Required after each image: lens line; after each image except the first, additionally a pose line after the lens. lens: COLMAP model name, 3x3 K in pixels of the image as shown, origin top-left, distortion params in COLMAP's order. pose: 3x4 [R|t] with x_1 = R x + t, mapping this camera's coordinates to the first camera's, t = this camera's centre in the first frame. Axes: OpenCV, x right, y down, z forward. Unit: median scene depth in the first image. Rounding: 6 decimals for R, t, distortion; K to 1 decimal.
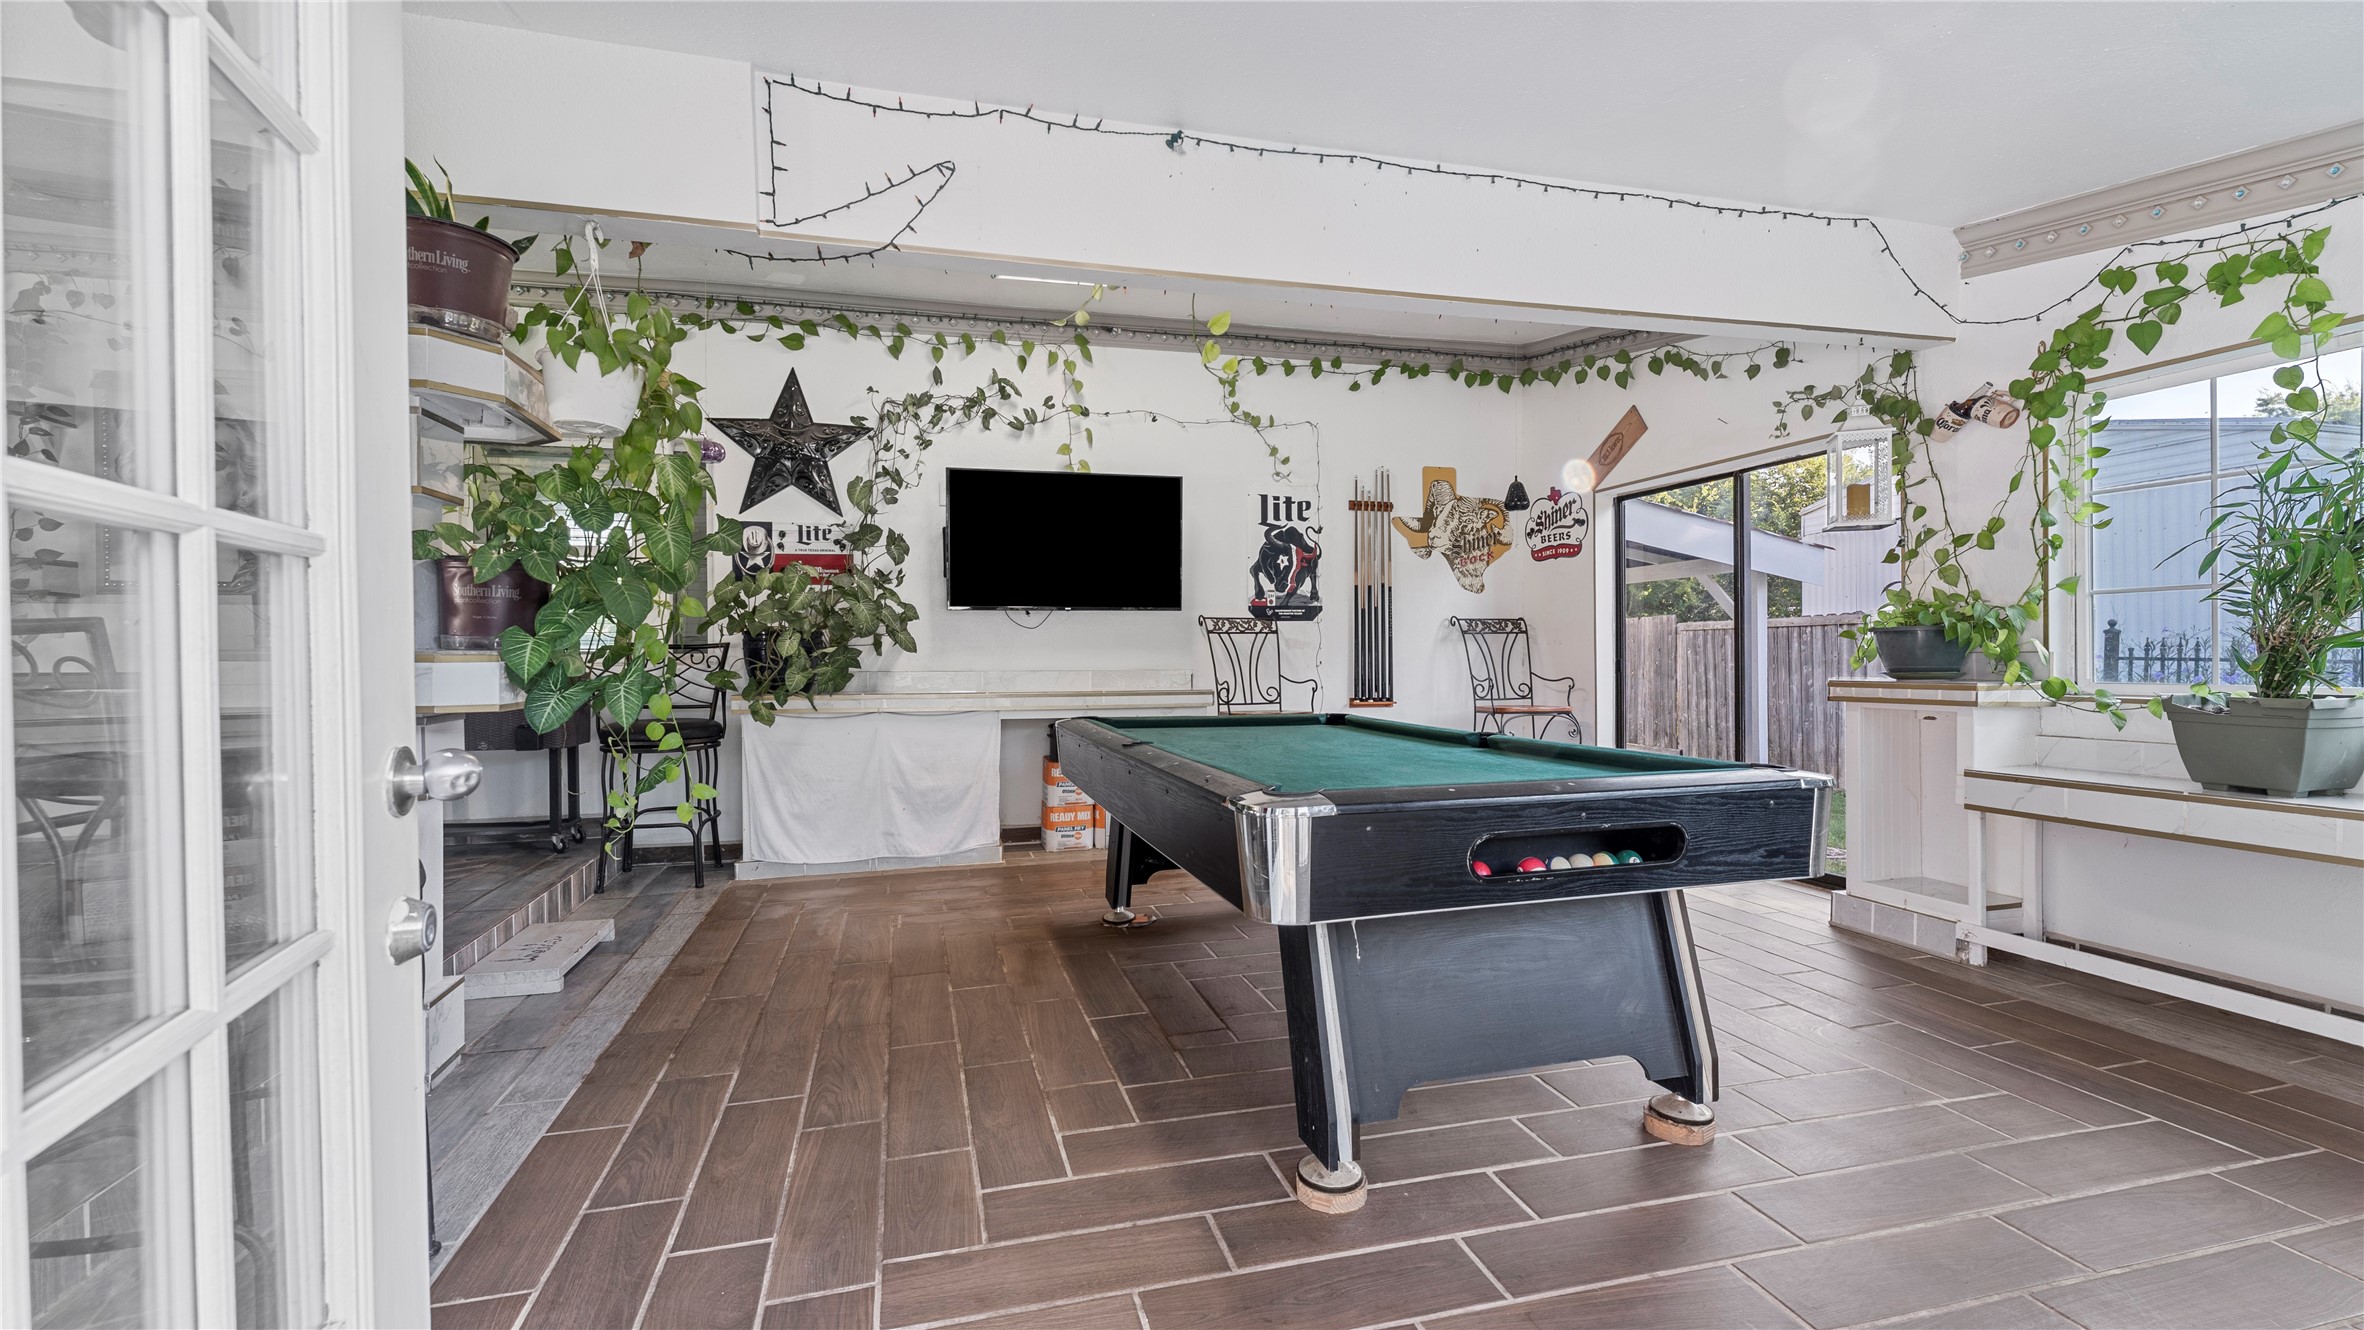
lens RADIAL K [[948.4, 0, 1188.2], [0, 948.4, 660.9], [0, 0, 1]] dist [-0.001541, -0.000889]
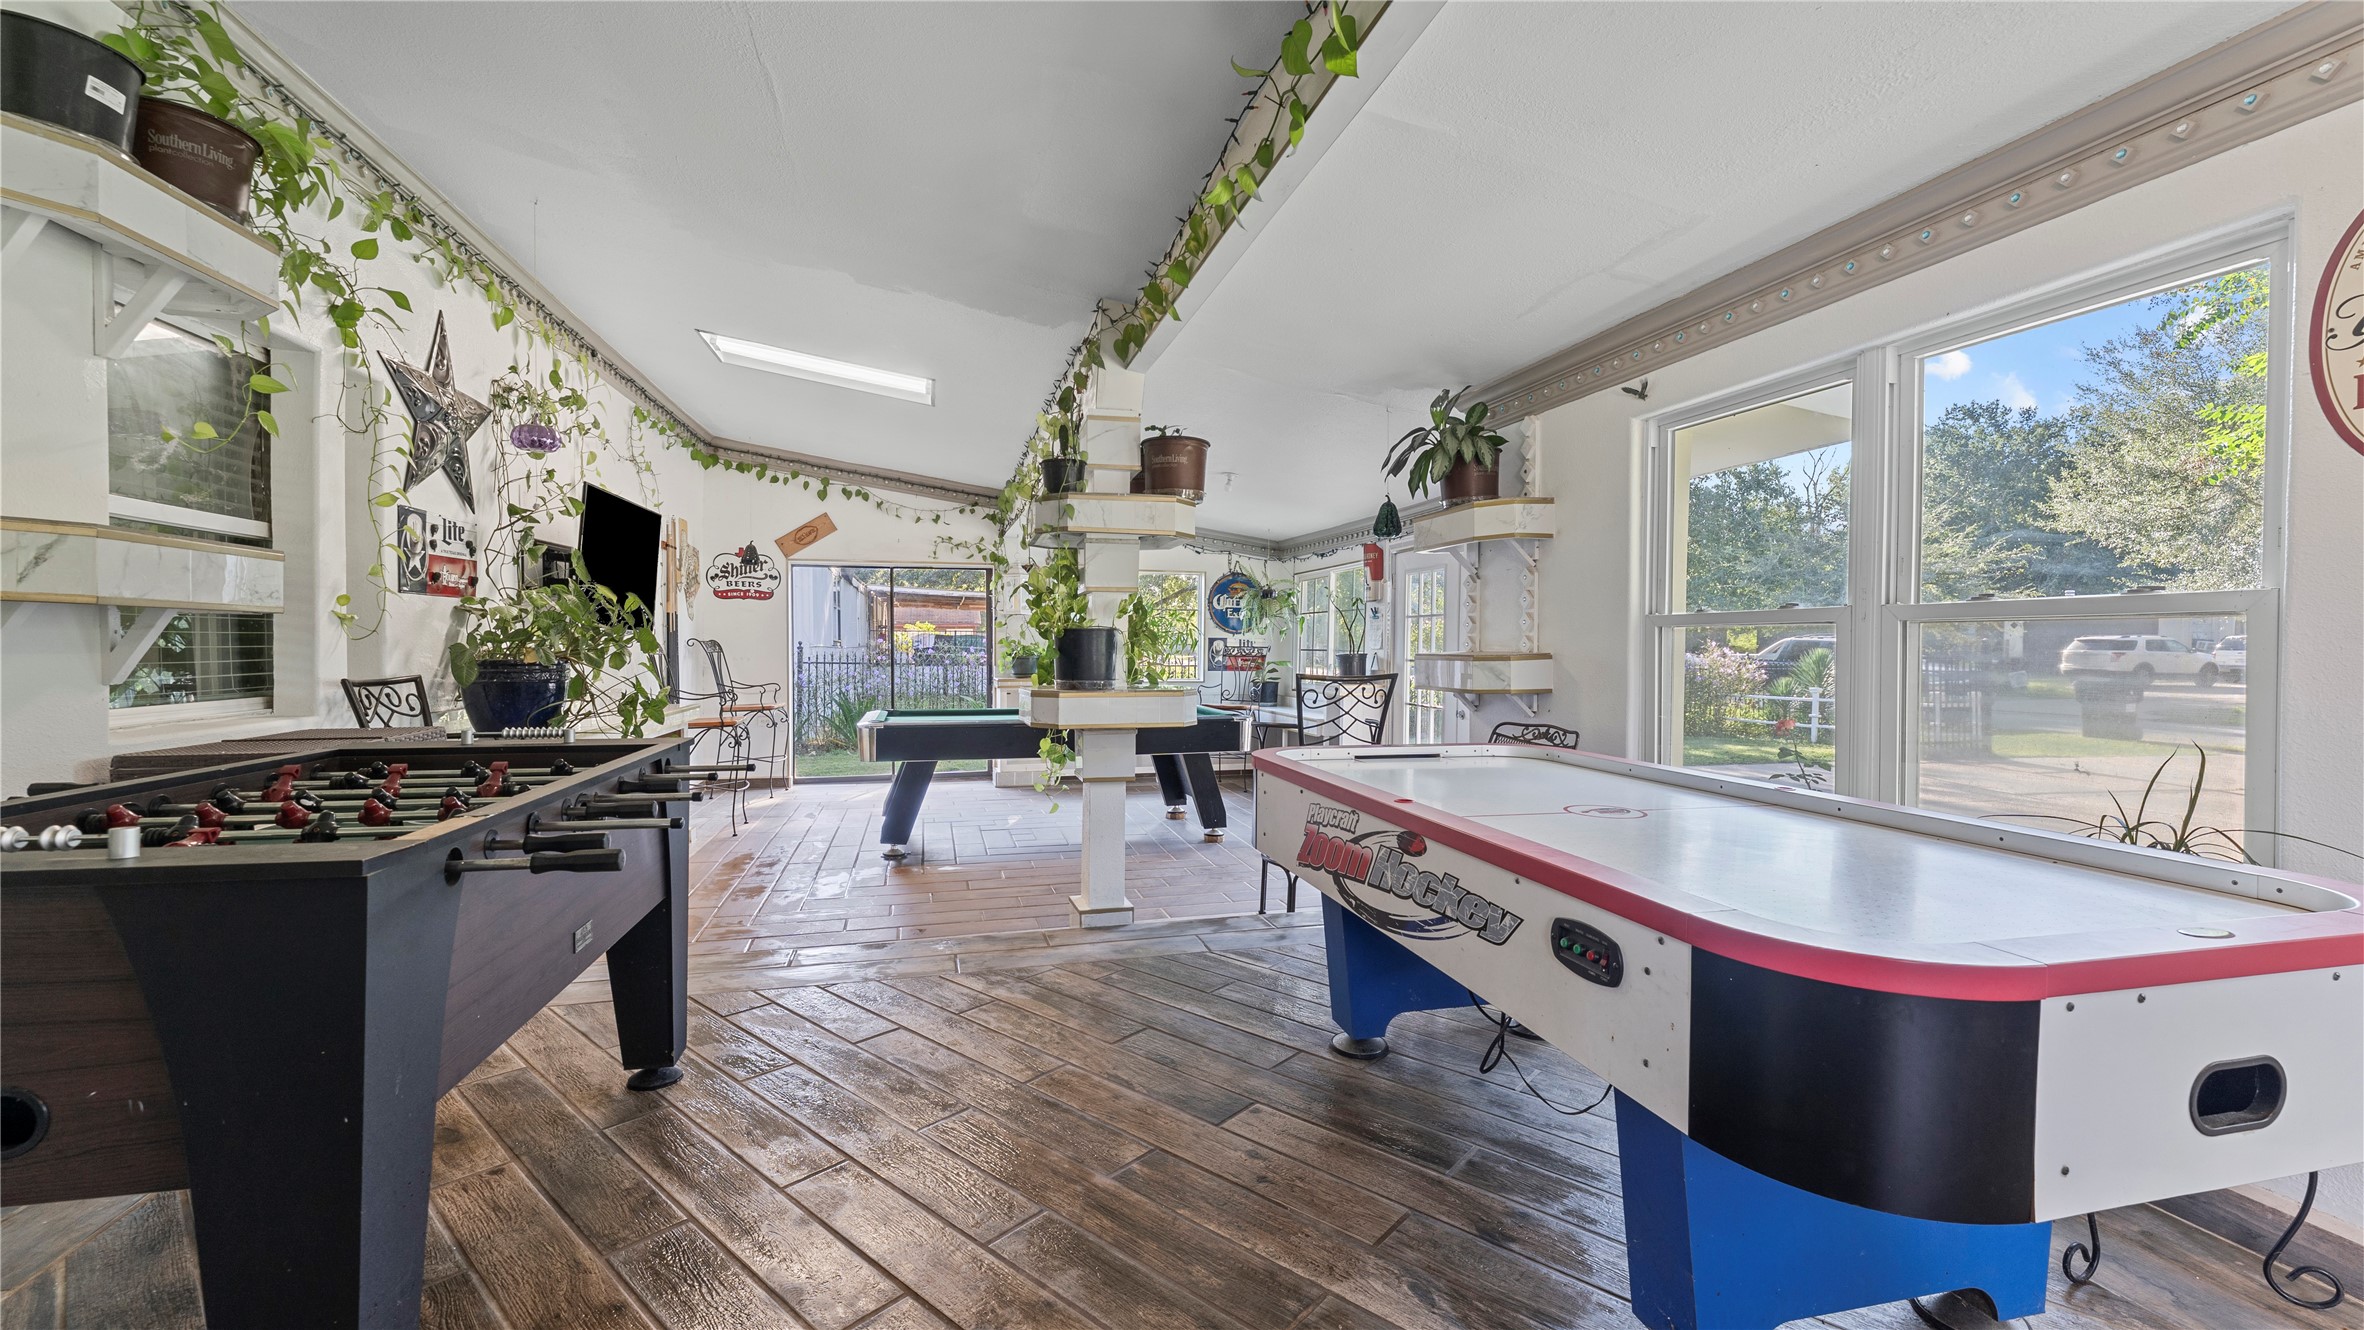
lens RADIAL K [[948.4, 0, 1183.0], [0, 948.4, 659.7], [0, 0, 1]] dist [-0.001541, -0.000889]
pose [[0.023747, -0.008761, 0.999680, -1.051349], [0.008904, 0.999924, 0.008552, -0.025285], [-0.999678, 0.008698, 0.023823, 0.331985]]
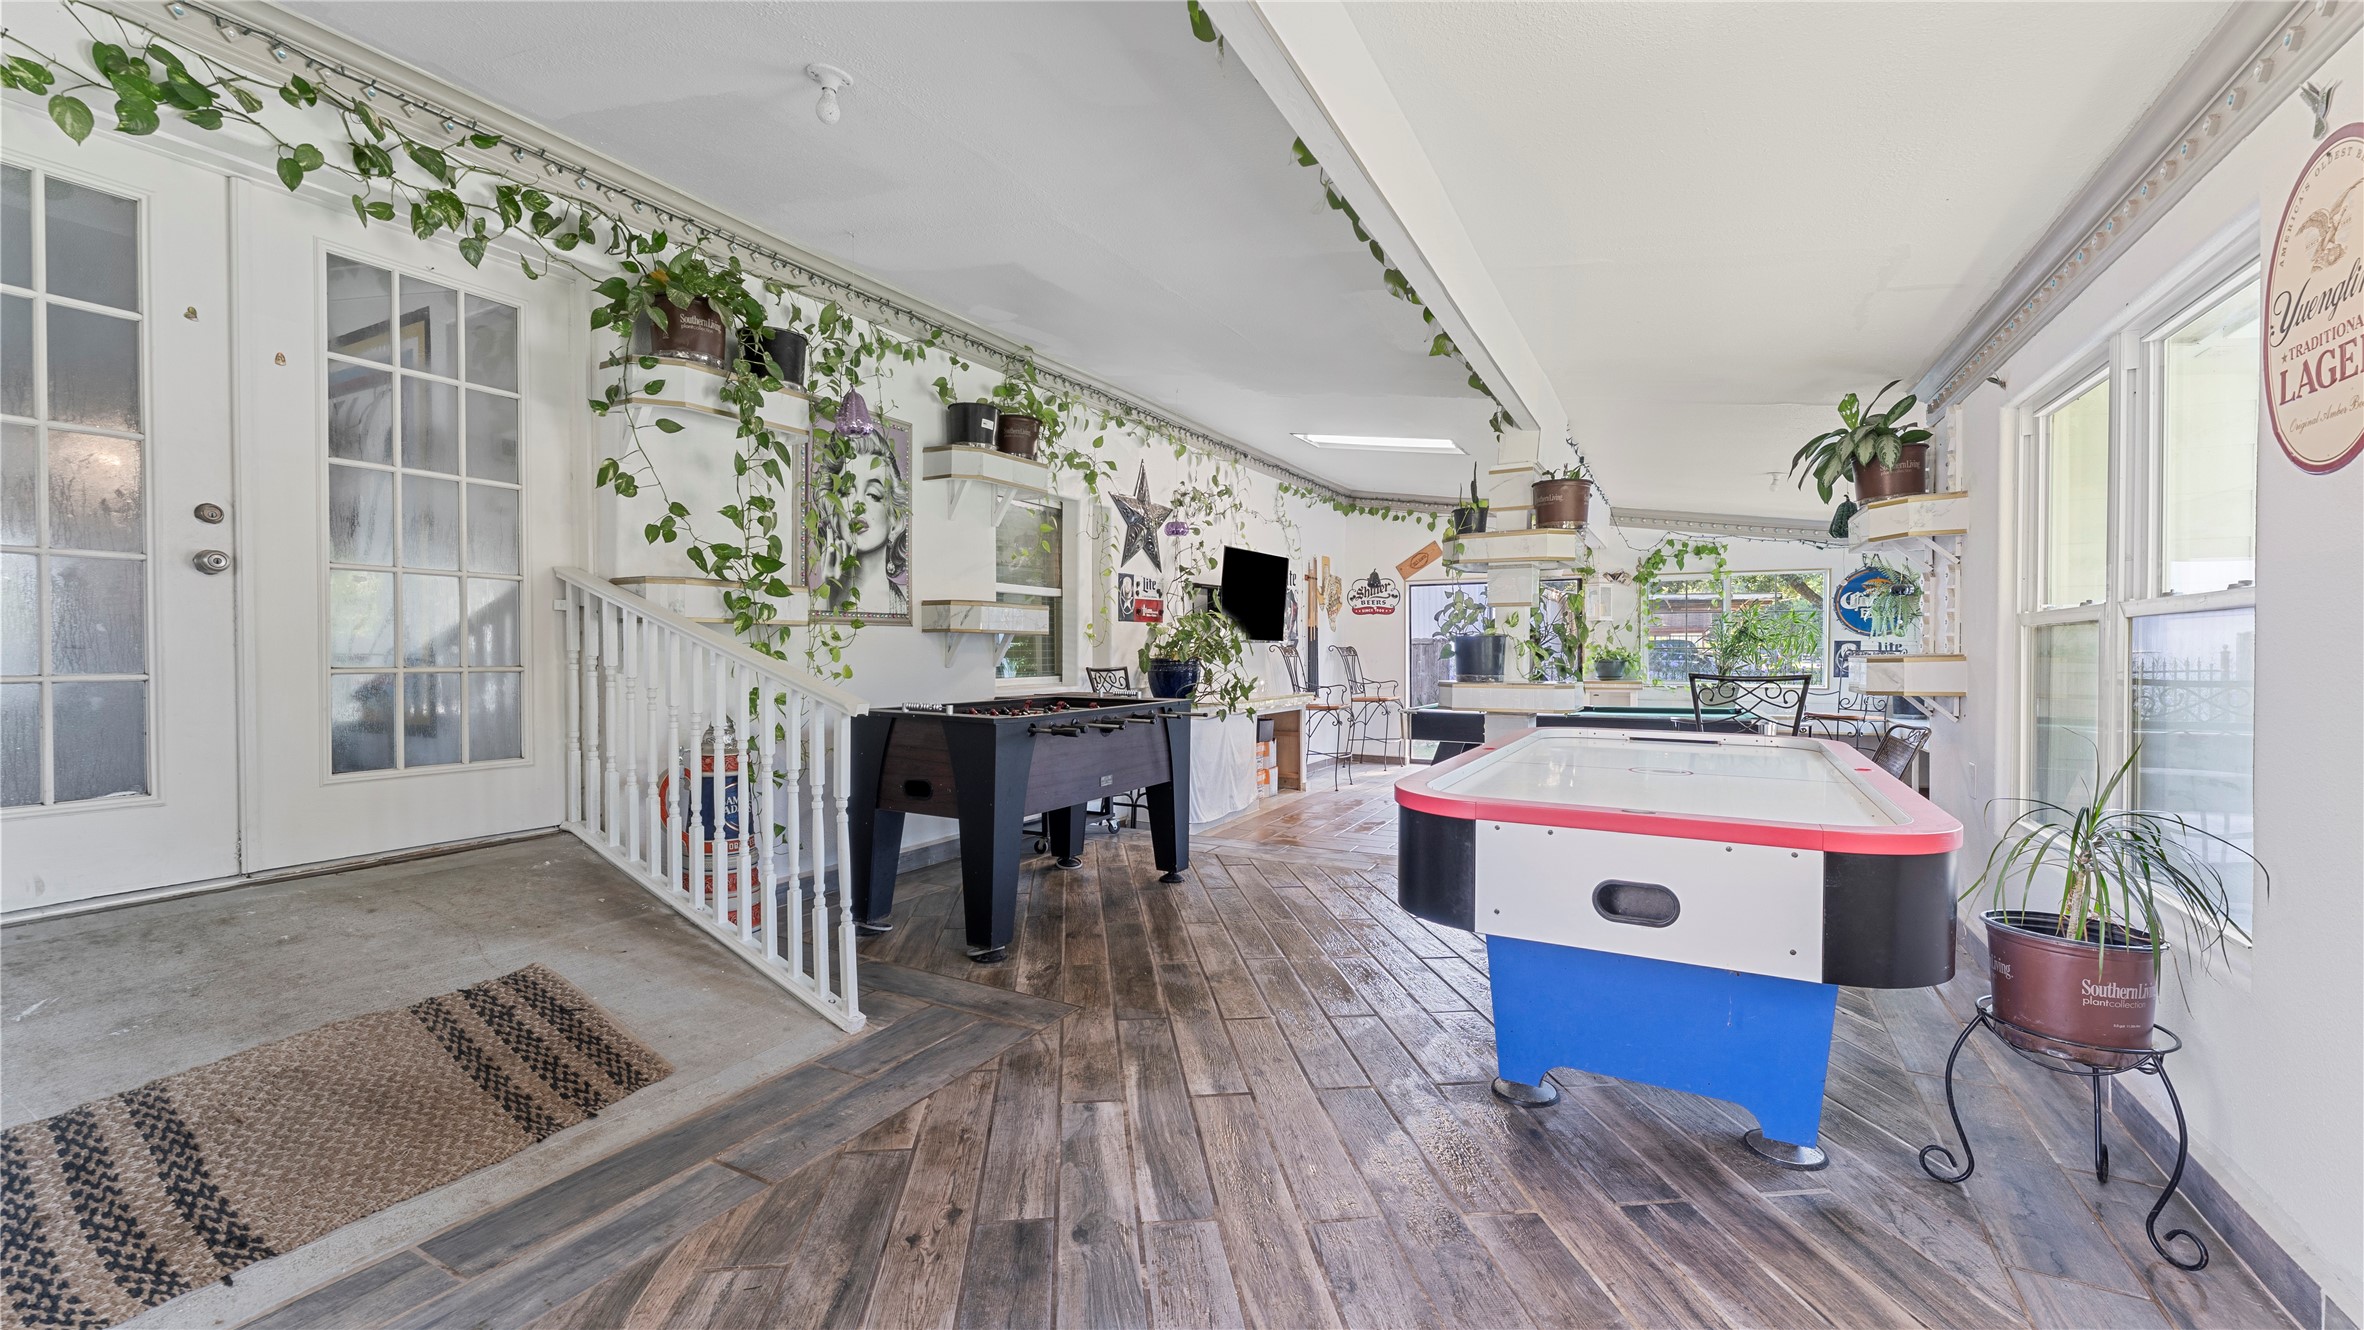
lens RADIAL K [[948.4, 0, 1175.7], [0, 948.4, 663.7], [0, 0, 1]] dist [-0.001541, -0.000889]
pose [[0.704303, -0.003422, 0.709892, -1.204552], [0.003934, 0.999992, 0.000916, -0.018265], [-0.709889, 0.002148, 0.704310, 0.002744]]
